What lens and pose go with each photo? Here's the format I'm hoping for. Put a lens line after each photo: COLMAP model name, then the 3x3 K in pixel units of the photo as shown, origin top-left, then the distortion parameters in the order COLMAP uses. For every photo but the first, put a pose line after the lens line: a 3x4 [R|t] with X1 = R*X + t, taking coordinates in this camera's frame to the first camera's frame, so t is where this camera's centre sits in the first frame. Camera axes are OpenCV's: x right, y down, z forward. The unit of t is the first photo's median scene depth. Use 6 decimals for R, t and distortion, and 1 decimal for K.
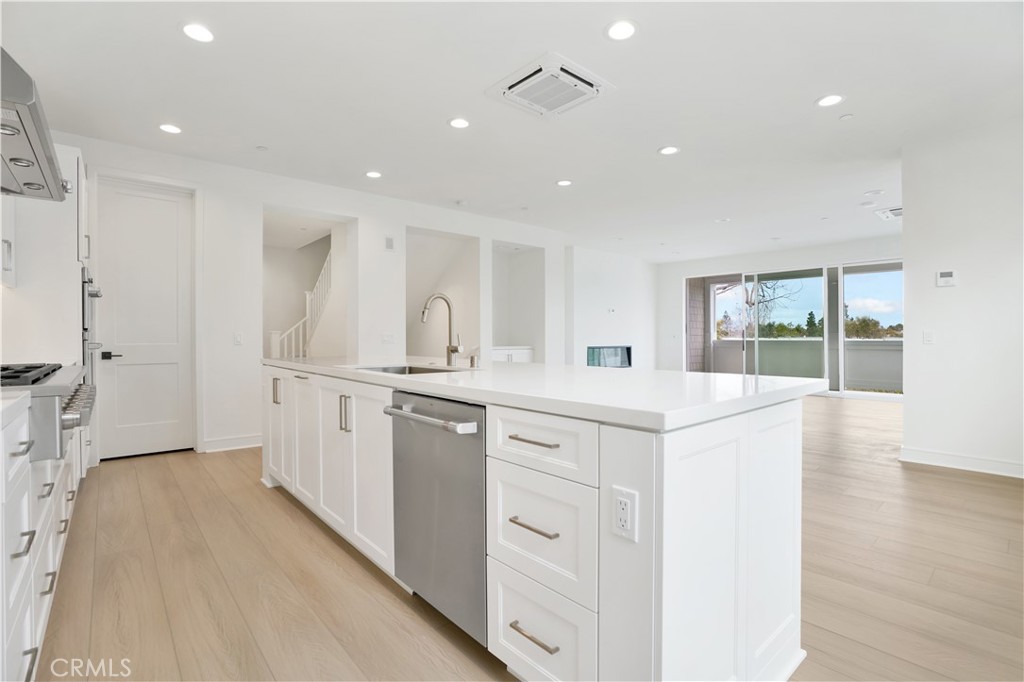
lens RADIAL K [[482.7, 0, 510.3], [0, 482.7, 342.1], [0, 0, 1]] dist [-0.045336, 0.006437]
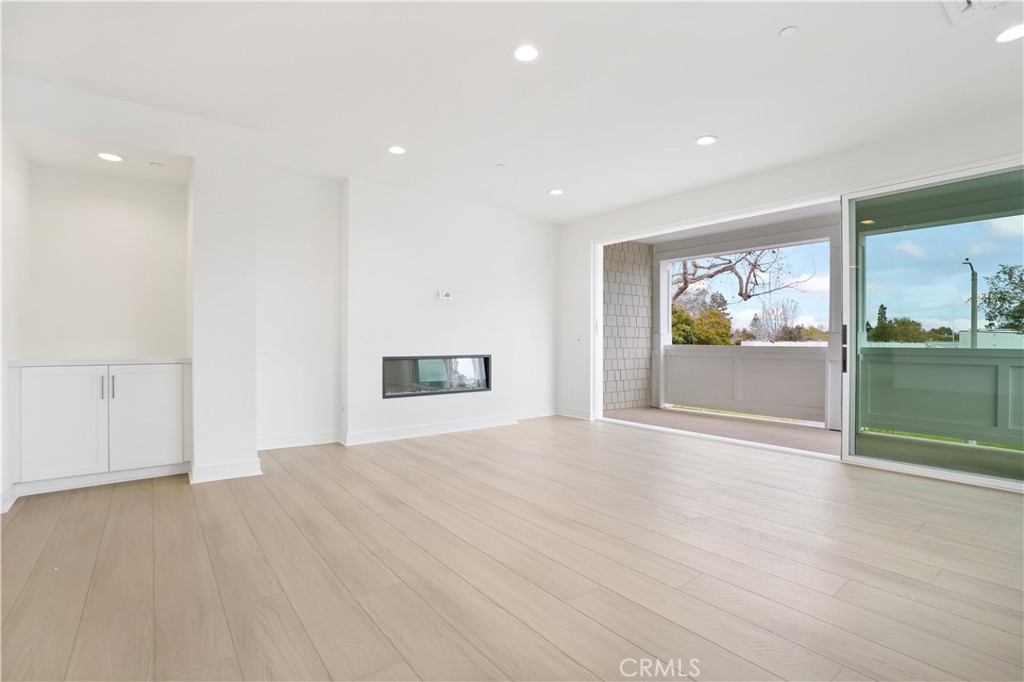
lens RADIAL K [[482.7, 0, 517.4], [0, 482.7, 339.4], [0, 0, 1]] dist [-0.045336, 0.006437]
pose [[0.998965, 0.001347, -0.045465, 0.715823], [-0.001928, 0.999917, -0.012741, -0.008517], [0.045444, 0.012815, 0.998885, 0.939423]]
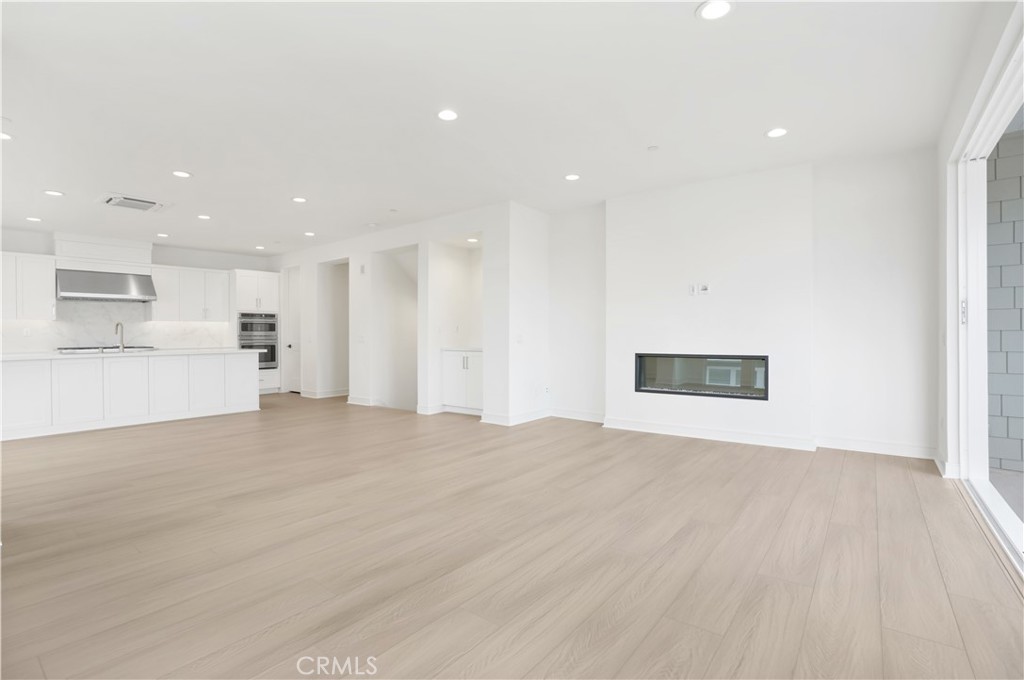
lens RADIAL K [[482.7, 0, 514.7], [0, 482.7, 337.9], [0, 0, 1]] dist [-0.045336, 0.006437]
pose [[0.183753, 0.006172, -0.982953, 1.536528], [-0.004107, 0.999976, 0.005512, -0.026836], [0.982964, 0.003024, 0.183774, 1.547317]]
